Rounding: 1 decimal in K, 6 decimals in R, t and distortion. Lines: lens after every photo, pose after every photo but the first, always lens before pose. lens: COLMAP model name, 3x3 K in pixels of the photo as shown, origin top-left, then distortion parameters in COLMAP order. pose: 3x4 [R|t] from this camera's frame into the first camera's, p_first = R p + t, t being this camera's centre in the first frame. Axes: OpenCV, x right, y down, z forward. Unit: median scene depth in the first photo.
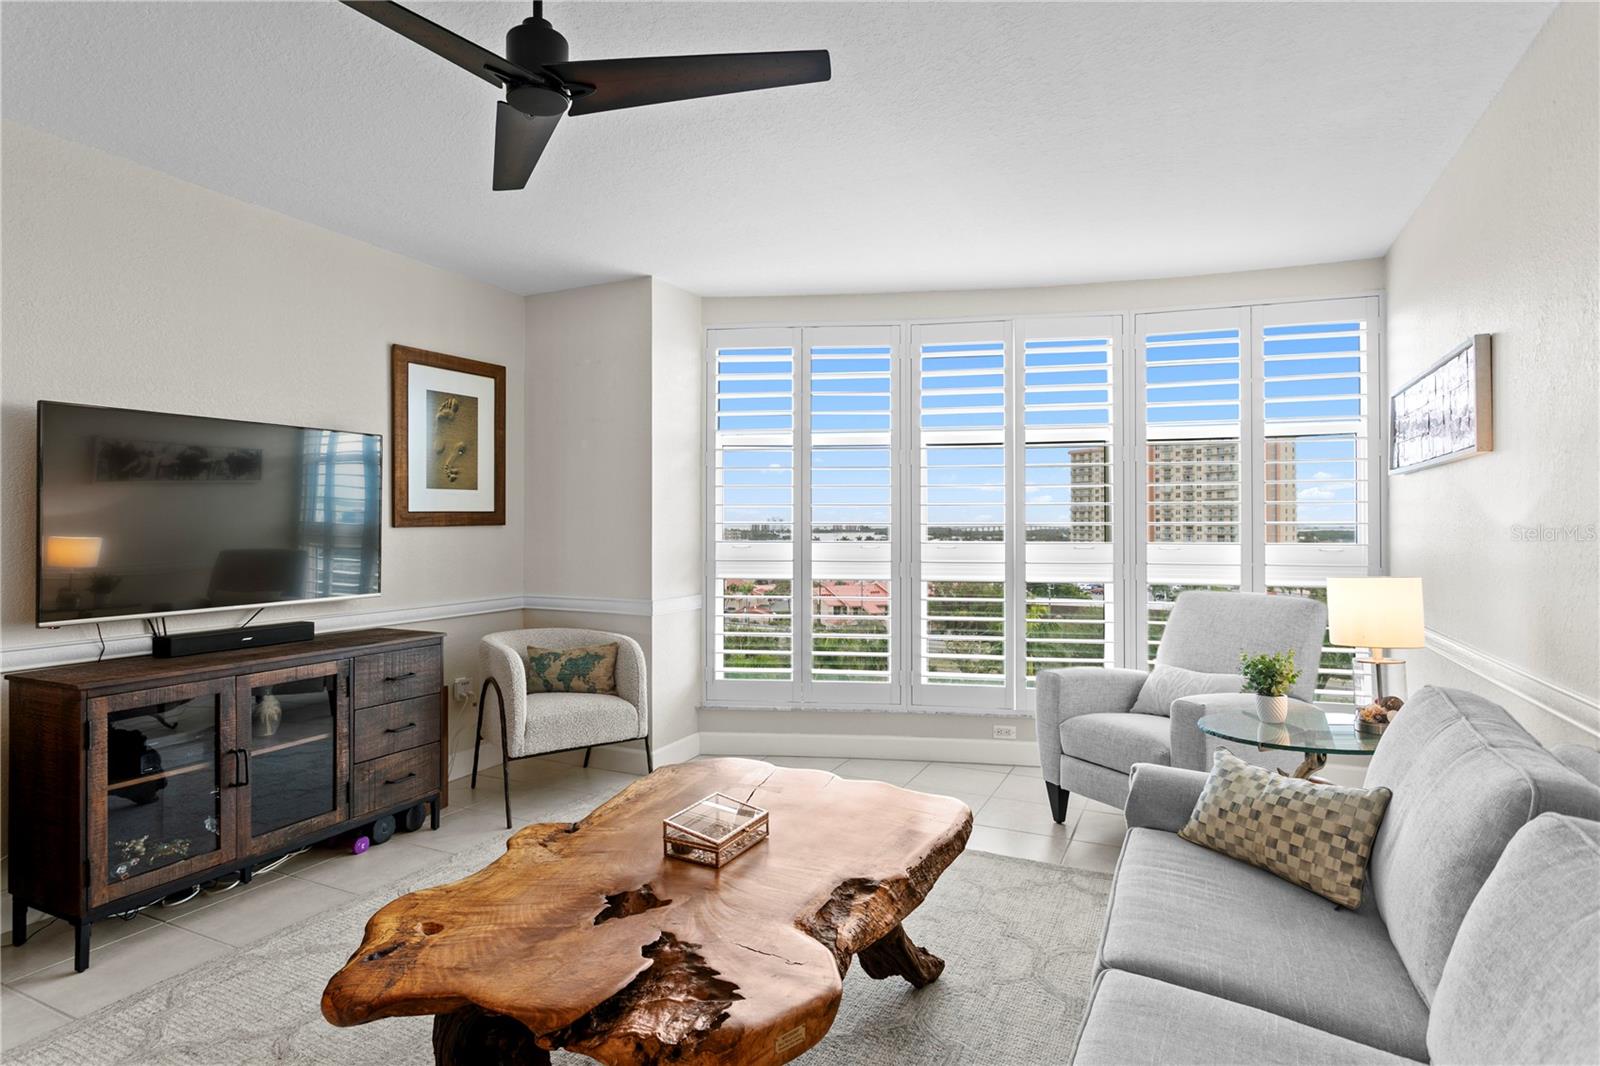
lens RADIAL K [[848.3, 0, 770.9], [0, 848.3, 524.0], [0, 0, 1]] dist [-0.005080, 0.001412]
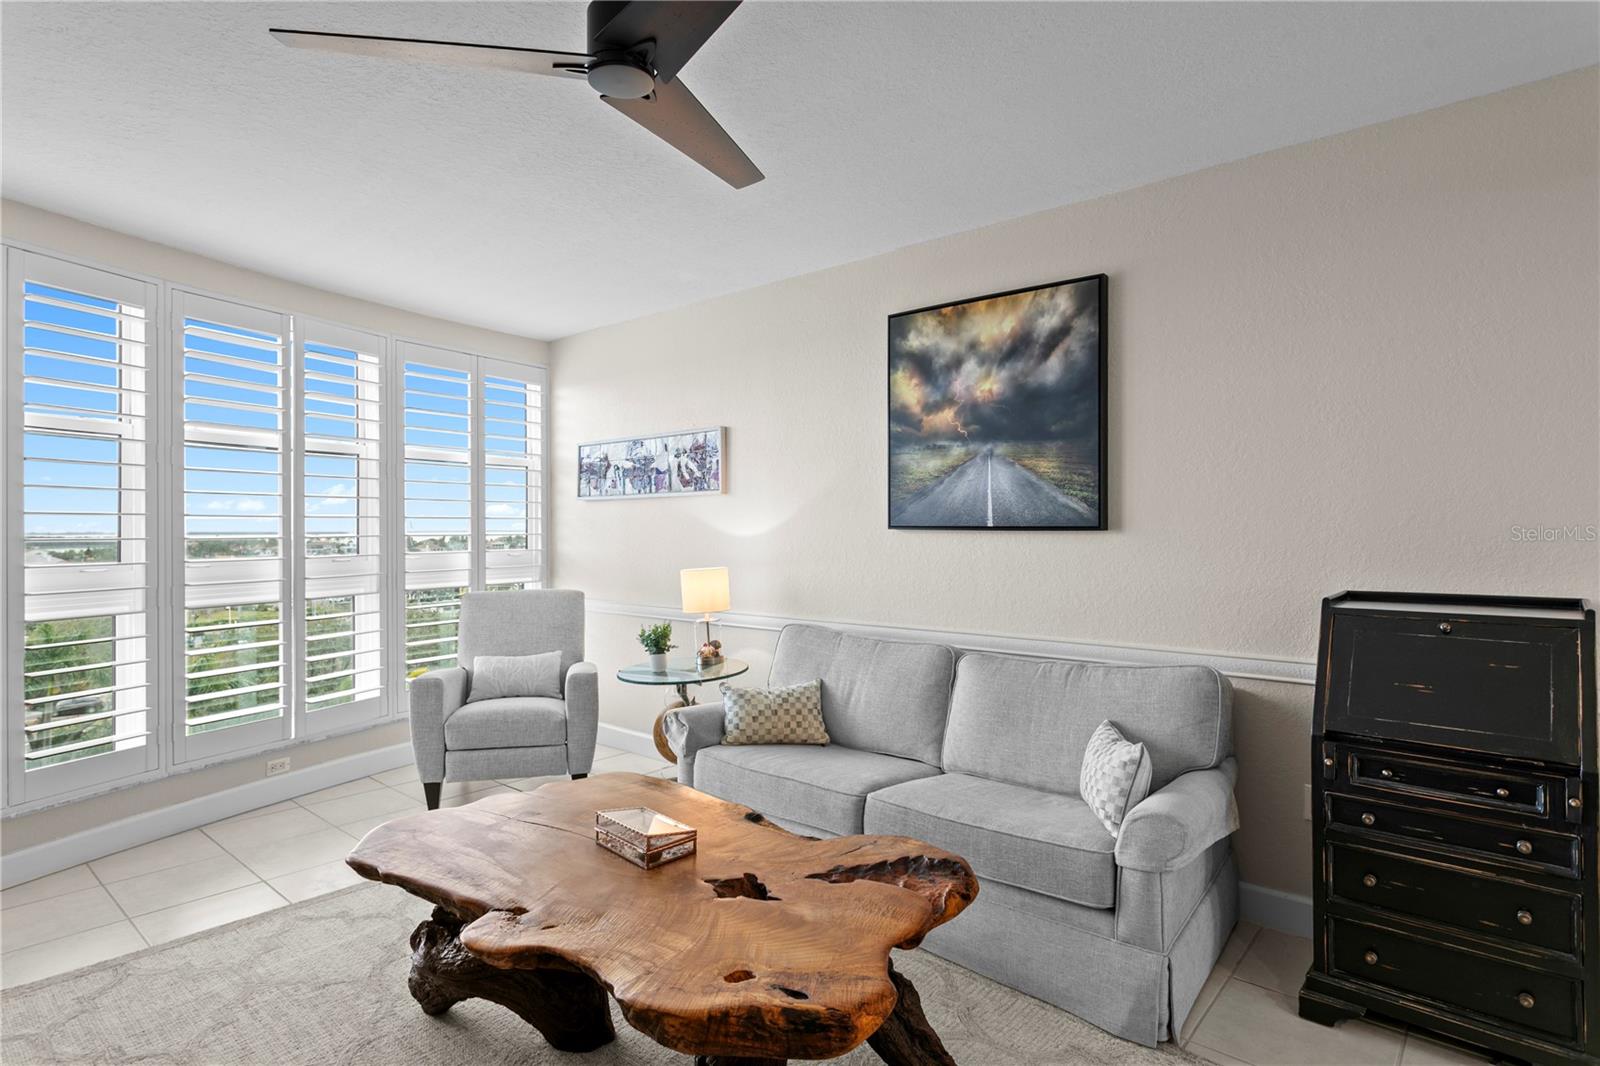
lens RADIAL K [[848.3, 0, 770.9], [0, 848.3, 524.0], [0, 0, 1]] dist [-0.005080, 0.001412]
pose [[0.255256, 0.003776, 0.966866, -1.022535], [0.000882, 0.999991, -0.004138, -0.021841], [-0.966873, 0.001909, 0.255250, 0.561793]]
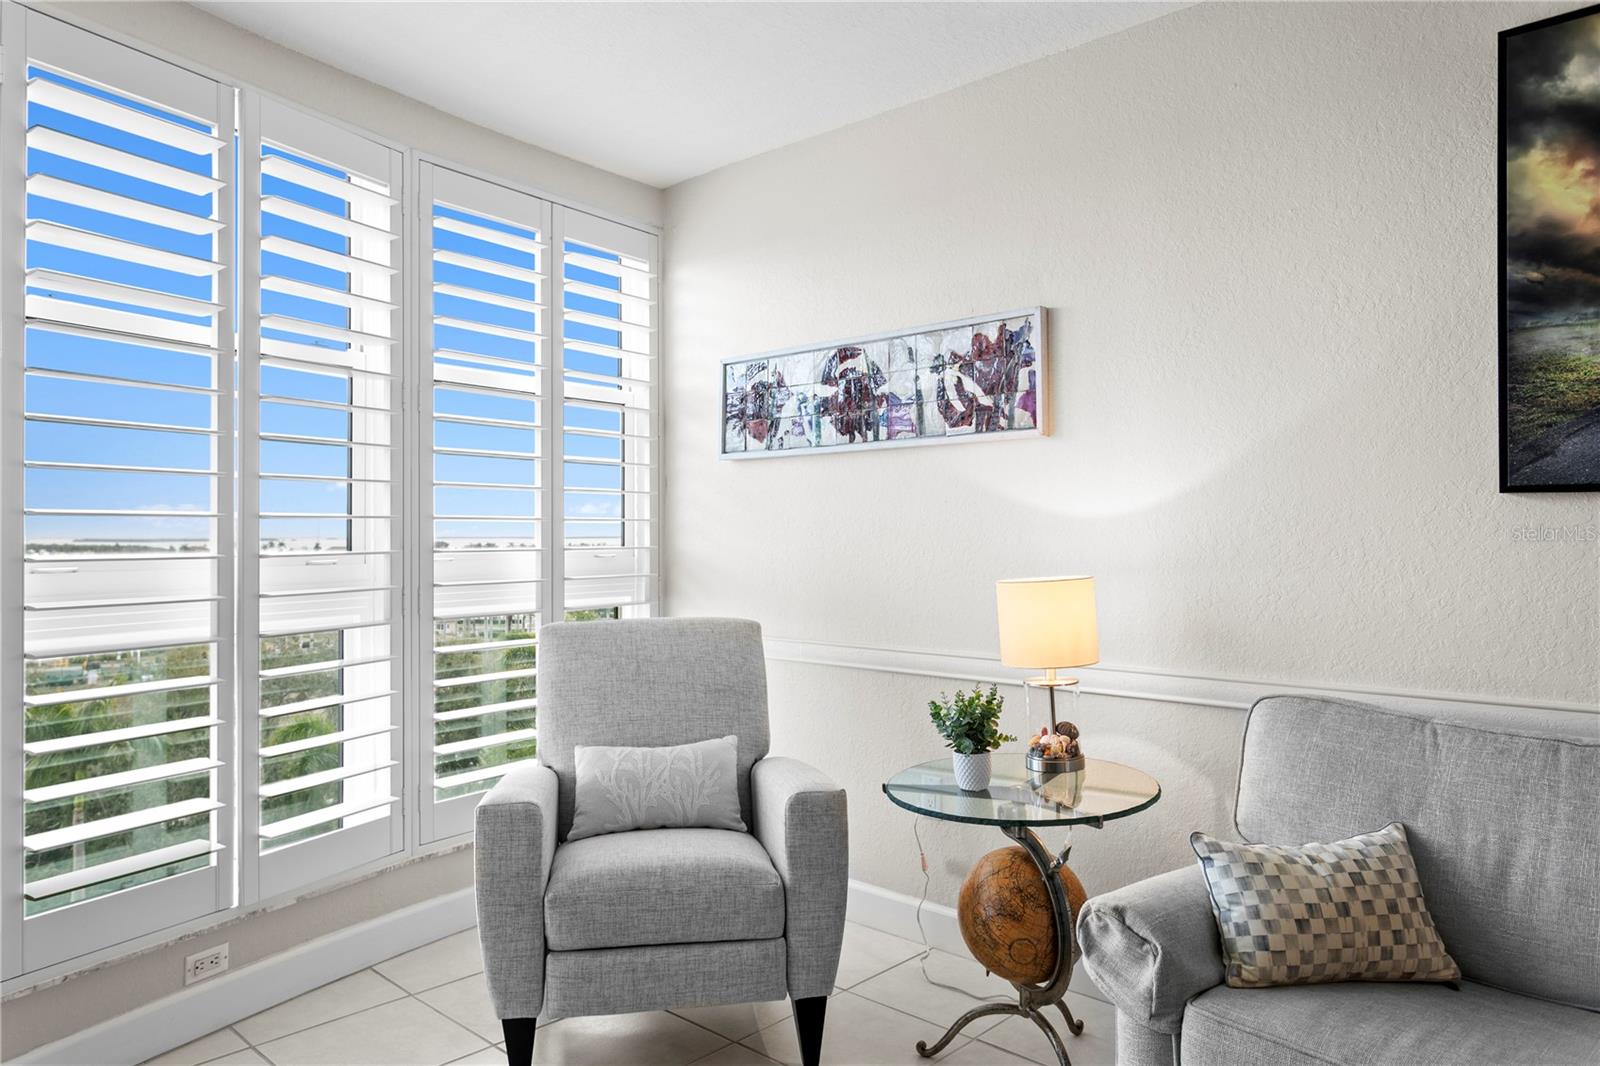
lens RADIAL K [[1084.8, 0, 761.3], [0, 1084.8, 524.6], [0, 0, 1]] dist [-0.003425, 0.001423]
pose [[0.295595, 0.009597, 0.955265, -0.446014], [0.000062, 0.999949, -0.010065, 0.024029], [-0.955313, 0.003034, 0.295580, 1.165316]]
